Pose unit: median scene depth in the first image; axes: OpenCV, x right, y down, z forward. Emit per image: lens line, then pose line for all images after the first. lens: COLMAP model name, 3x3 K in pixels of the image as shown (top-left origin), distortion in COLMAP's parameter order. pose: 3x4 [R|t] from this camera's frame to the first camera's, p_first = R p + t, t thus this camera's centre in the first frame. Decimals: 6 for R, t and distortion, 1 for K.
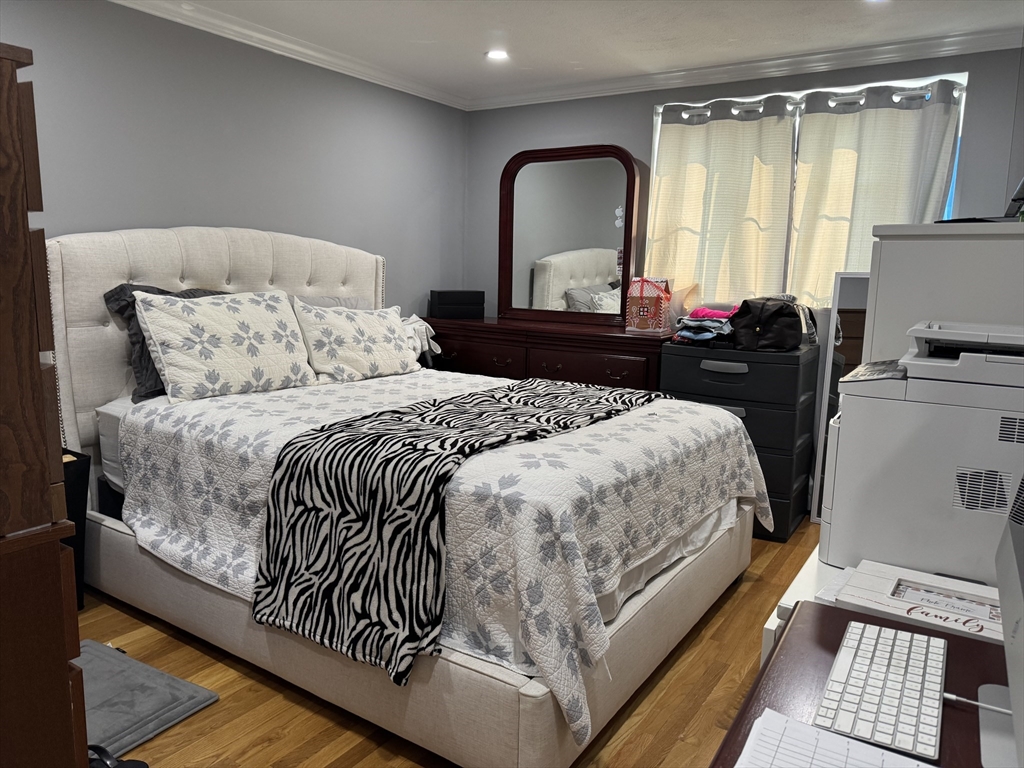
lens RADIAL K [[750.9, 0, 507.9], [0, 750.9, 381.5], [0, 0, 1]] dist [0.134784, -0.246299]
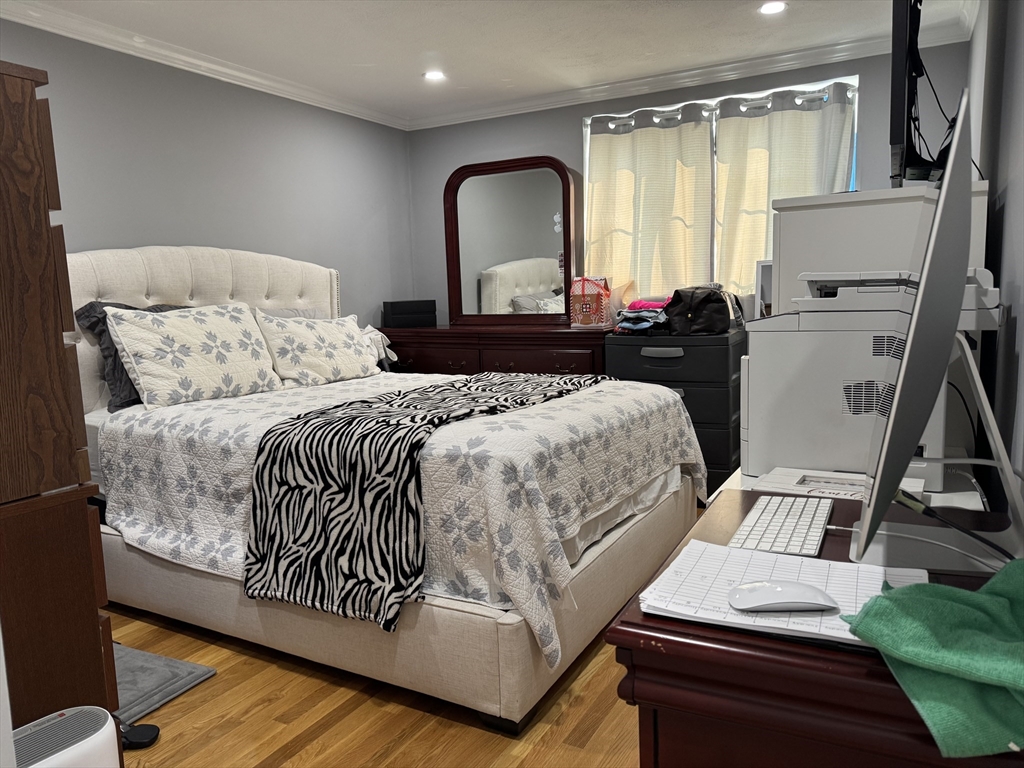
lens RADIAL K [[750.9, 0, 507.9], [0, 750.9, 381.5], [0, 0, 1]] dist [0.134784, -0.246299]
pose [[0.995806, -0.062430, 0.066887, -0.015573], [0.064308, 0.997584, -0.026298, 0.055768], [-0.065083, 0.030489, 0.997414, -0.097042]]
